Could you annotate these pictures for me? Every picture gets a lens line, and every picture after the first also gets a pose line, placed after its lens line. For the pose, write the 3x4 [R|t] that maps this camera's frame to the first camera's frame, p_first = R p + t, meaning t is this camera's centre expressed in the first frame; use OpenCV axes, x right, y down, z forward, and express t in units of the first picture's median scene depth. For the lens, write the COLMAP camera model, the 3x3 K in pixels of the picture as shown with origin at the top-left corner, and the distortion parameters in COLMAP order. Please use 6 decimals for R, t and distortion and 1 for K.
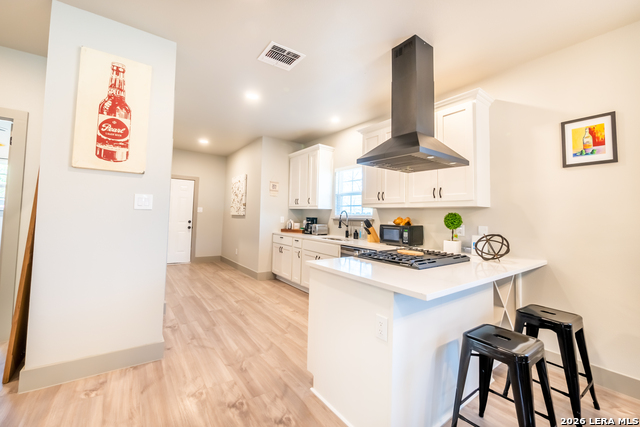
lens RADIAL K [[263.9, 0, 318.5], [0, 263.9, 200.7], [0, 0, 1]] dist [-0.003293, 0.000006]
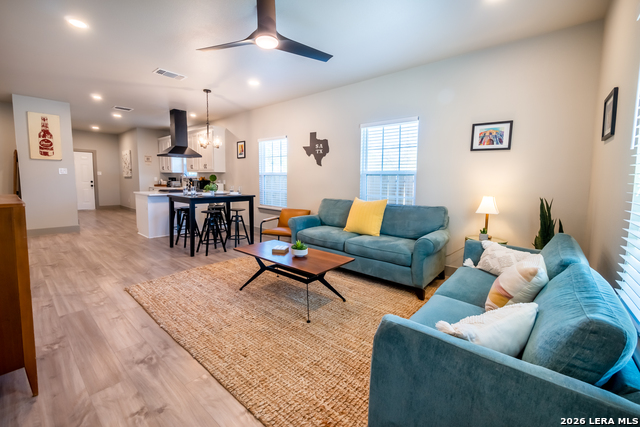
lens RADIAL K [[263.9, 0, 318.5], [0, 263.9, 200.7], [0, 0, 1]] dist [-0.003293, 0.000006]
pose [[0.972783, -0.029103, 0.229884, 1.146088], [-0.004631, 0.989442, 0.144856, -0.093921], [-0.231673, -0.141978, 0.962377, -2.058873]]
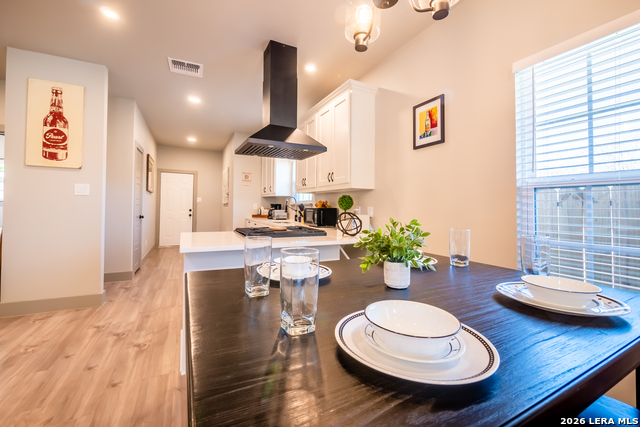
lens RADIAL K [[263.9, 0, 318.5], [0, 263.9, 200.7], [0, 0, 1]] dist [-0.003293, 0.000006]
pose [[0.987037, -0.014542, -0.159832, 0.737483], [0.019666, 0.999341, 0.030525, 0.043211], [0.159282, -0.033273, 0.986672, -0.131800]]
